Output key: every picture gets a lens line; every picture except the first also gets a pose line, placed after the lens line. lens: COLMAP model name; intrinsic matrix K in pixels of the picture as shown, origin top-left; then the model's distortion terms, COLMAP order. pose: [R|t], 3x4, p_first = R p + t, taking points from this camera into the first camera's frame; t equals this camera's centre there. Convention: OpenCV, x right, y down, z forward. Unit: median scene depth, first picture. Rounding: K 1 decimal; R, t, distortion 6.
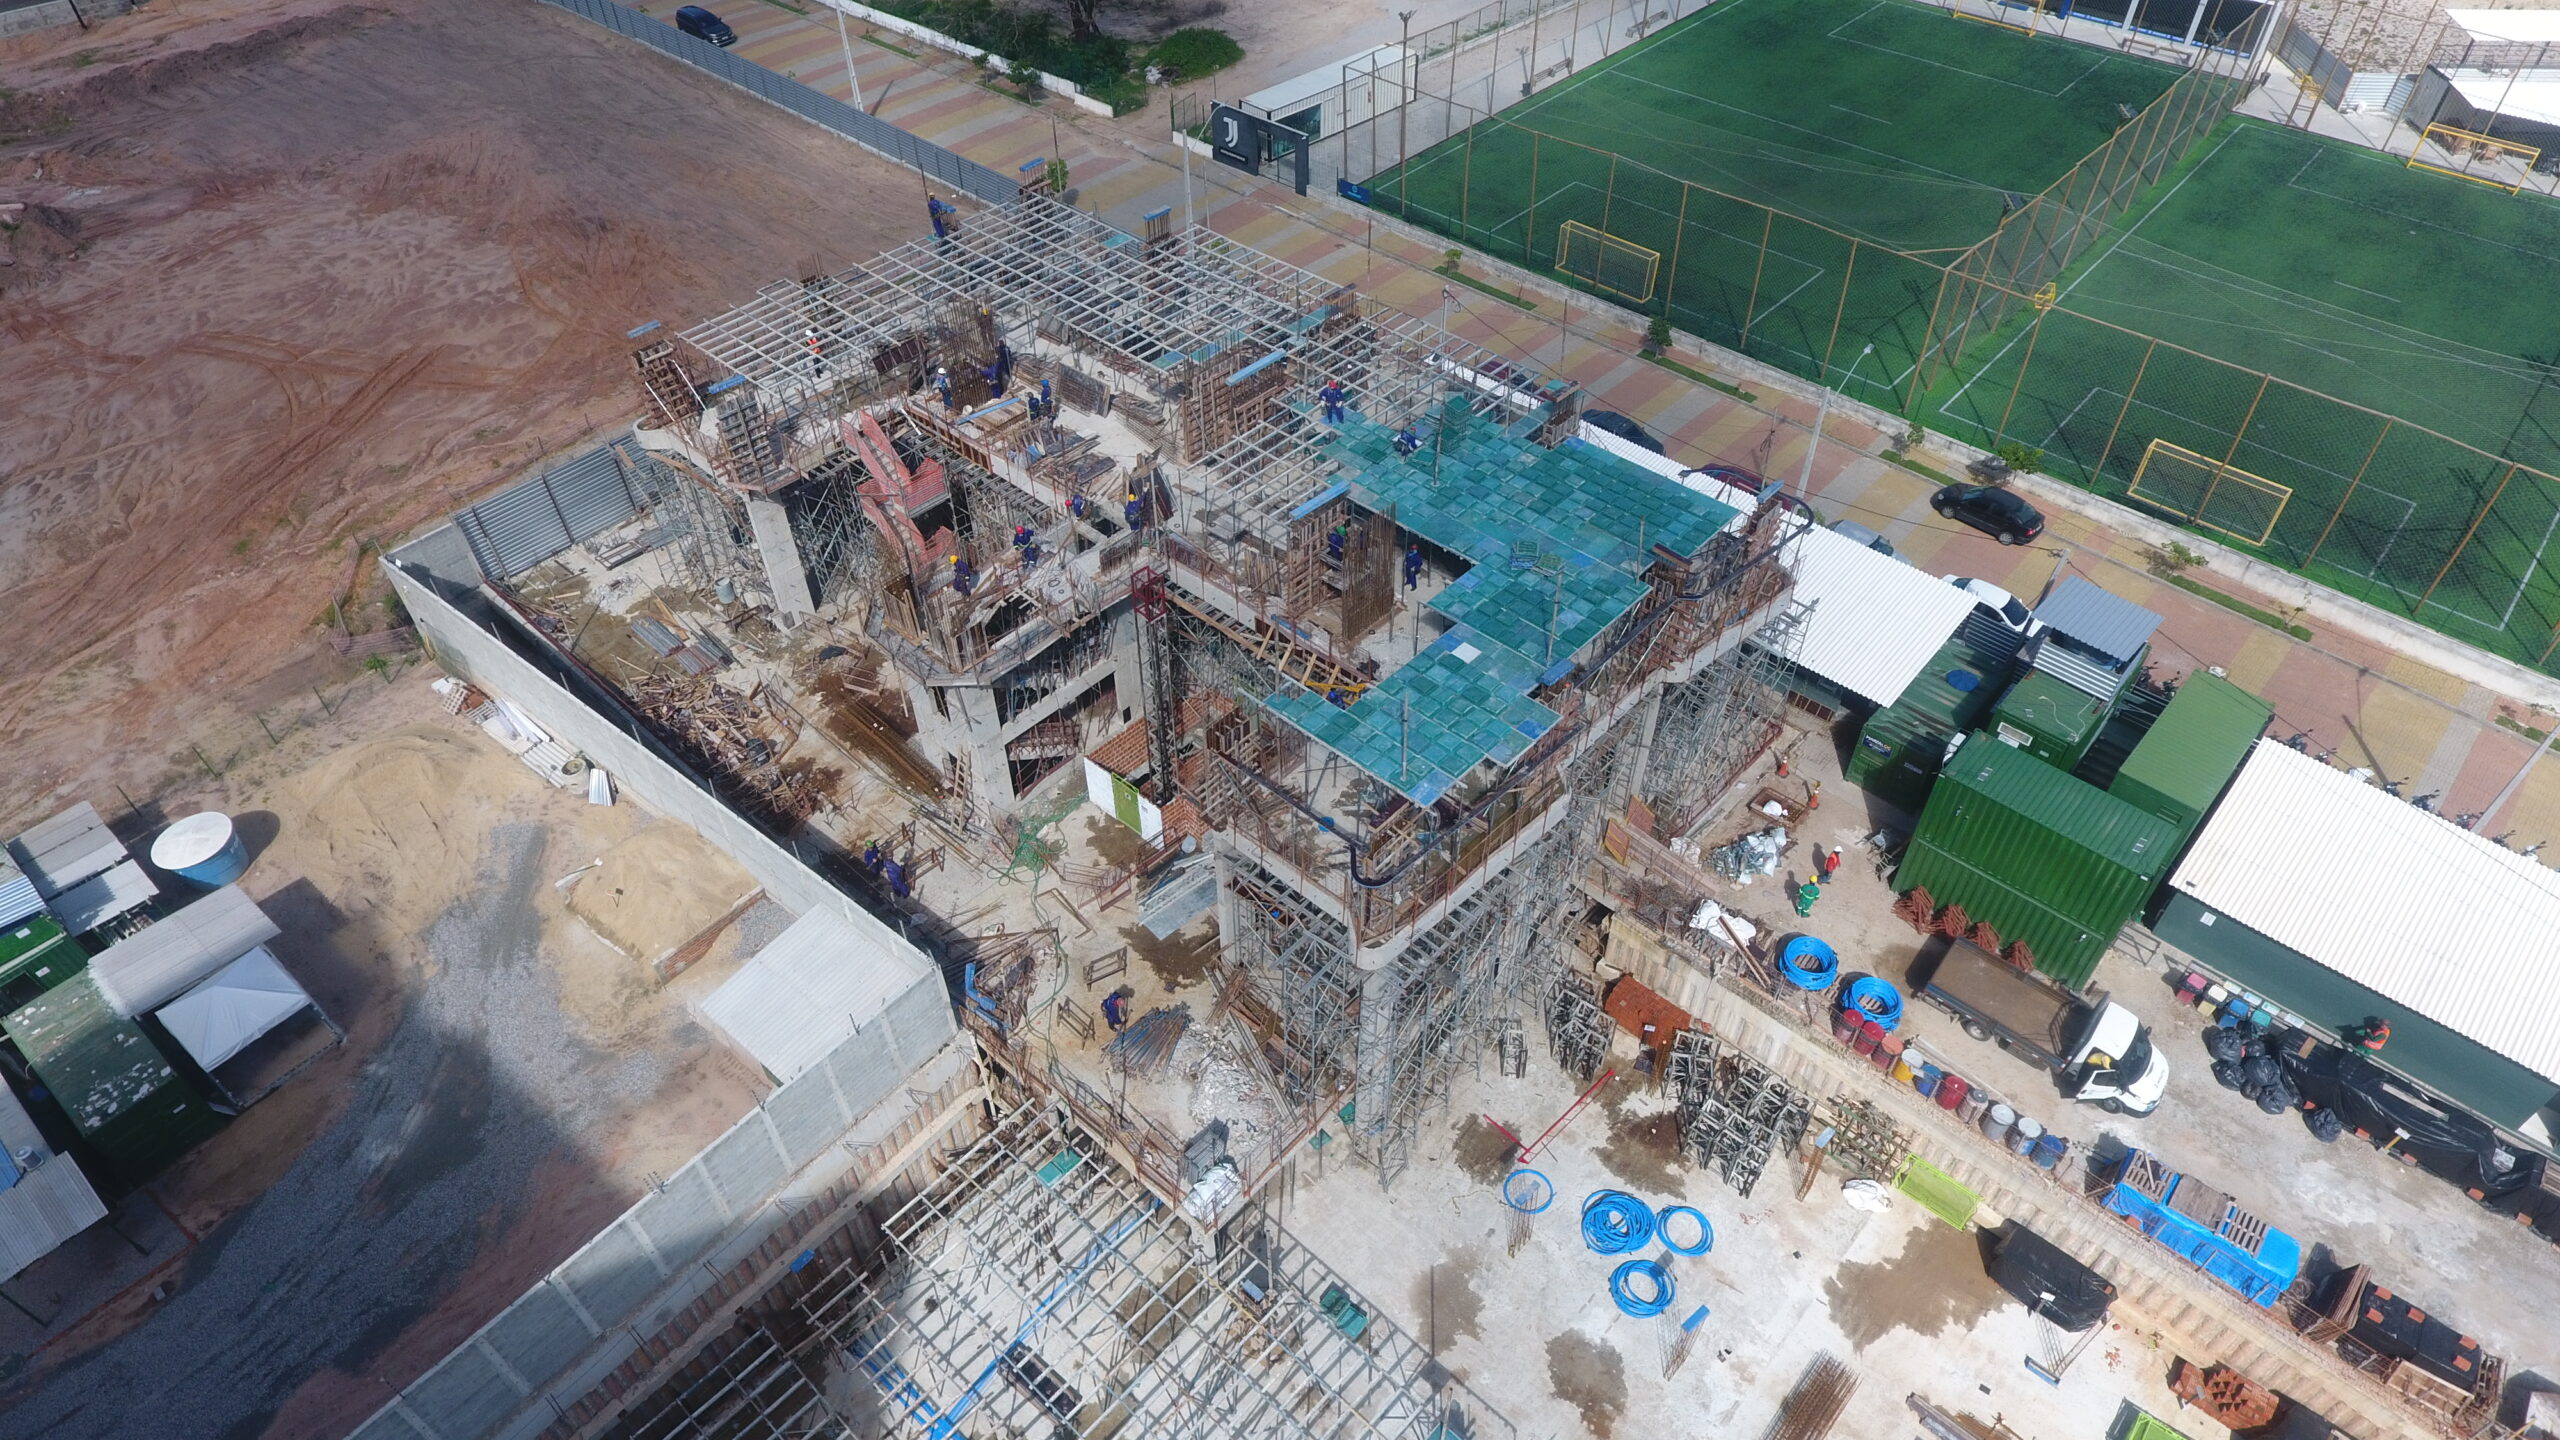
lens RADIAL K [[1502.1, 0, 1291.4], [0, 1502.1, 722.0], [0, 0, 1]] dist [-0.004574, 0.000728]
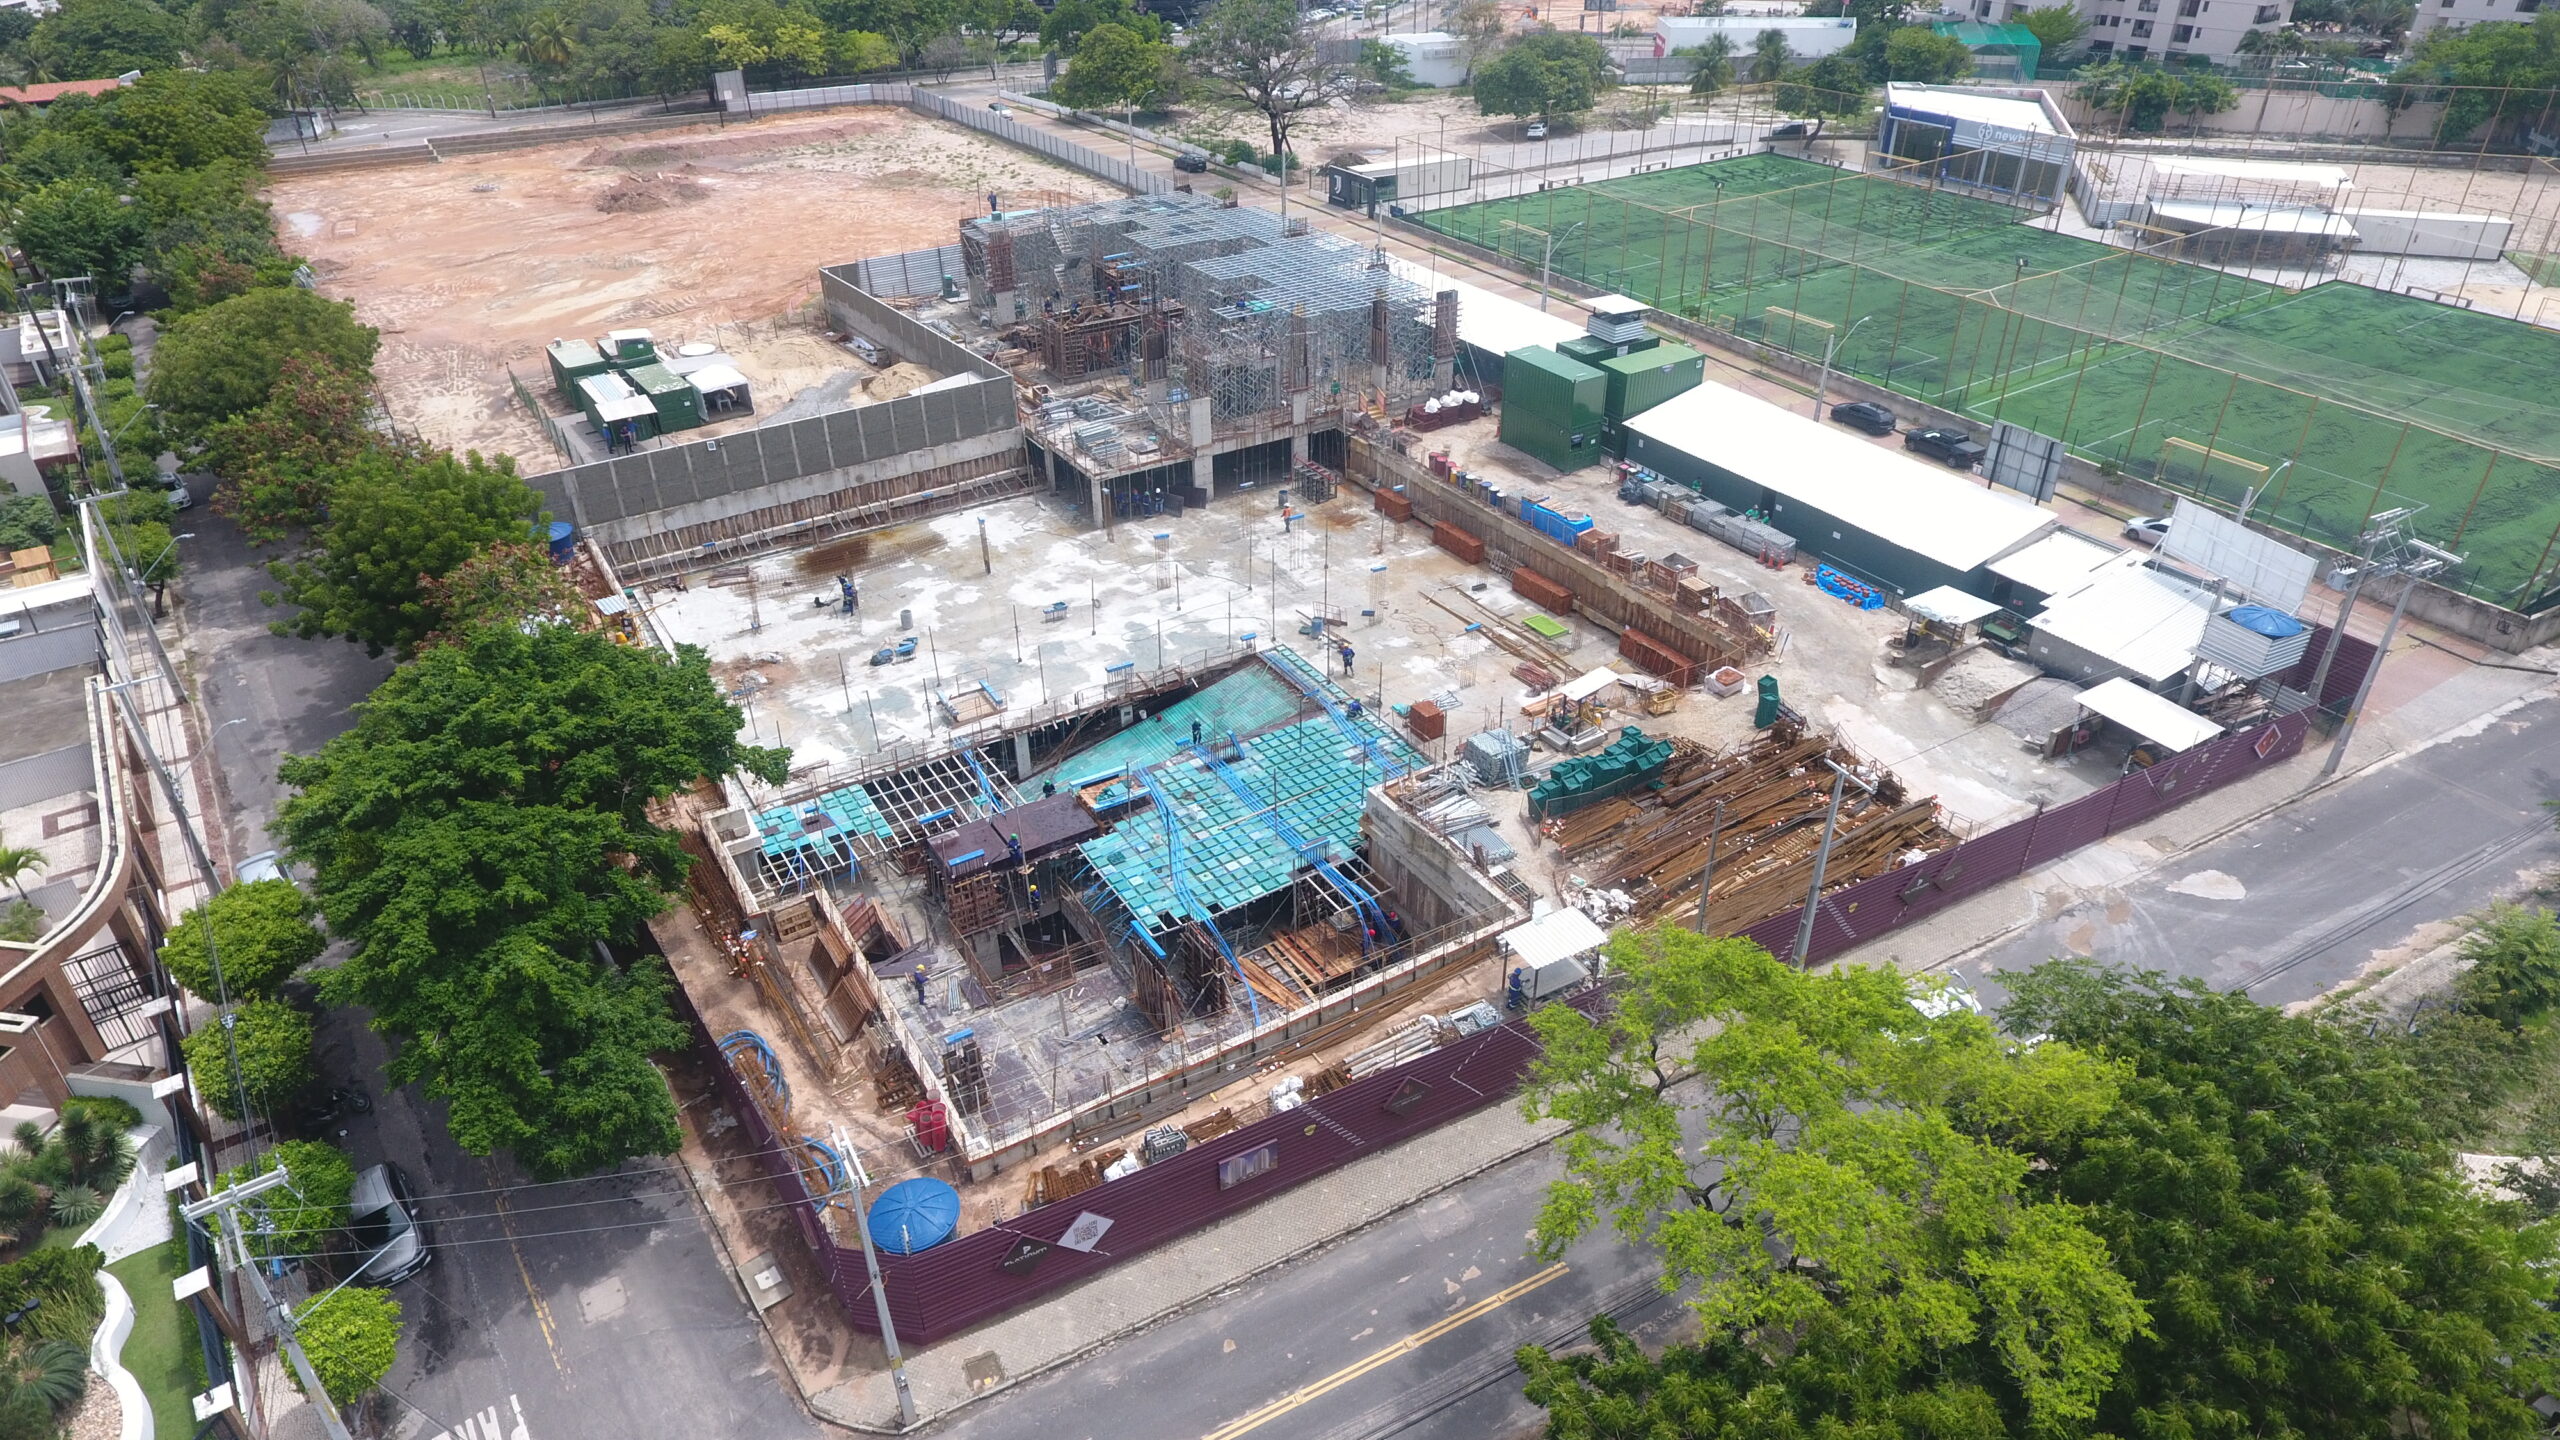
lens RADIAL K [[1502.1, 0, 1291.4], [0, 1502.1, 722.0], [0, 0, 1]] dist [-0.004574, 0.000728]
pose [[0.965953, 0.139977, -0.217578, 0.508002], [-0.182923, 0.964244, -0.191760, 0.721843], [0.182957, 0.225031, 0.957020, -0.647307]]
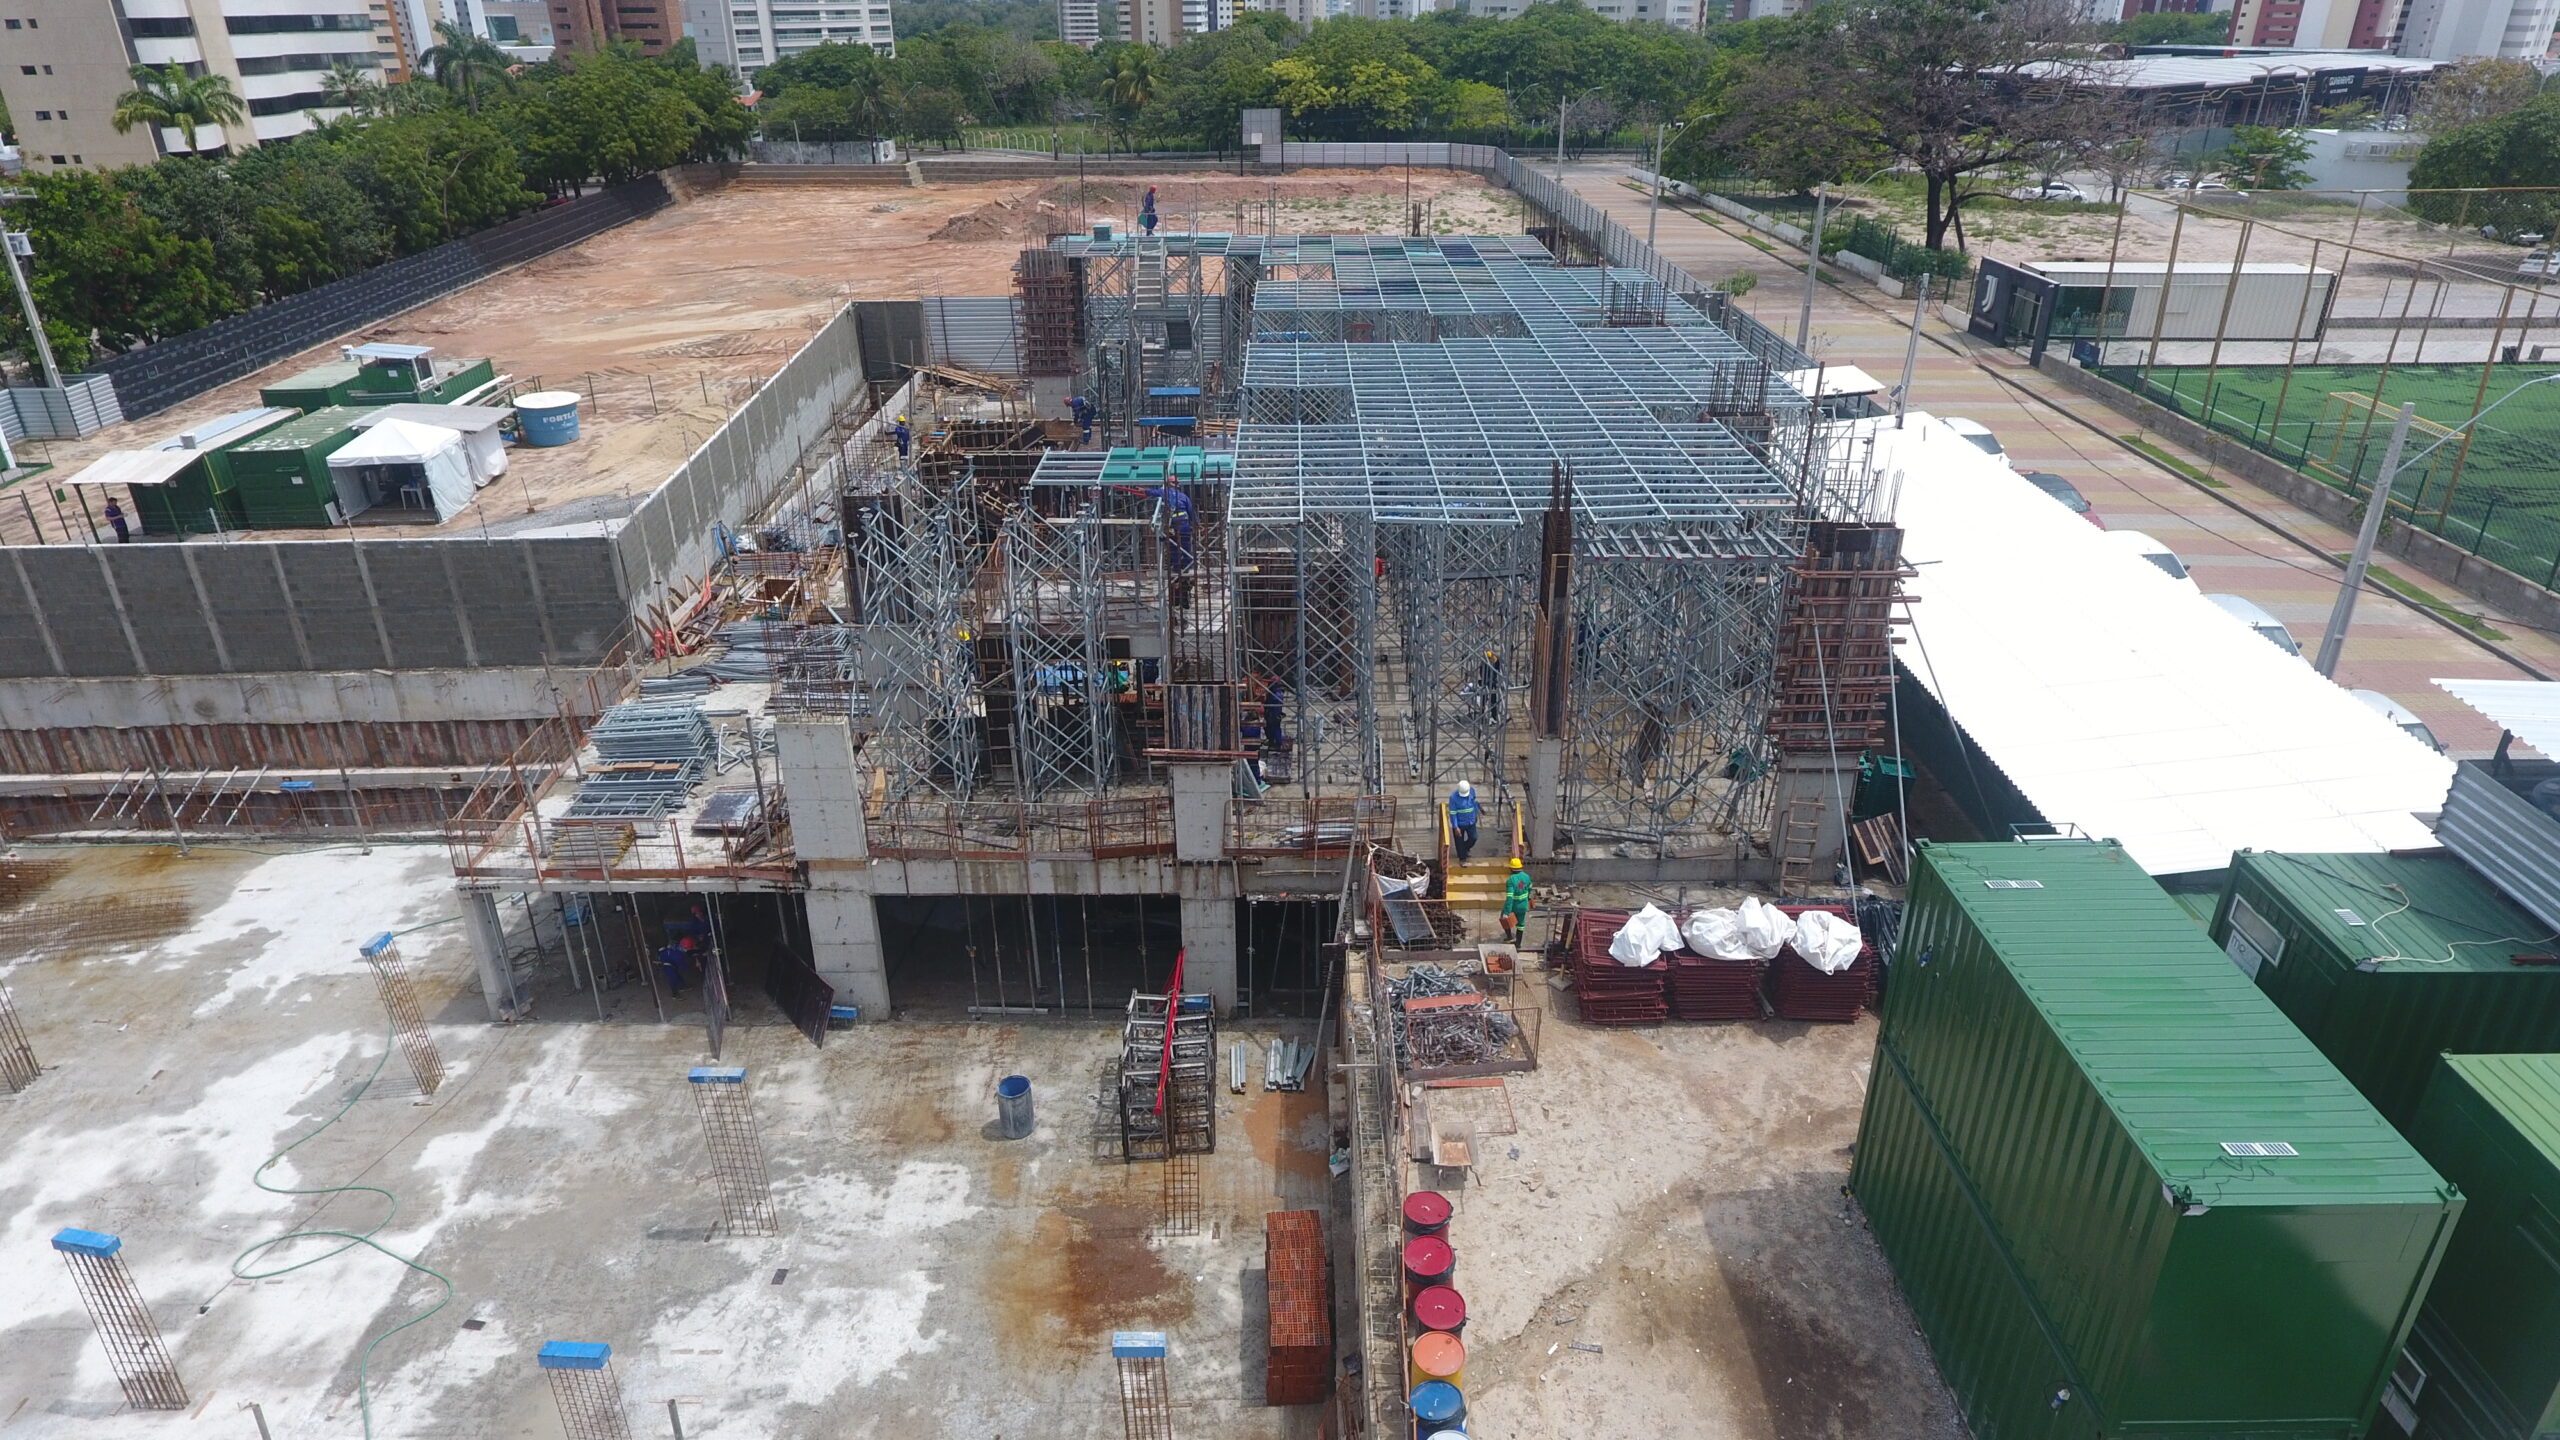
lens RADIAL K [[1502.1, 0, 1291.4], [0, 1502.1, 722.0], [0, 0, 1]] dist [-0.004574, 0.000728]
pose [[0.677274, 0.326504, -0.659314, 0.445409], [-0.514663, 0.850635, -0.107433, 0.107983], [0.525758, 0.412086, 0.744153, 0.450642]]
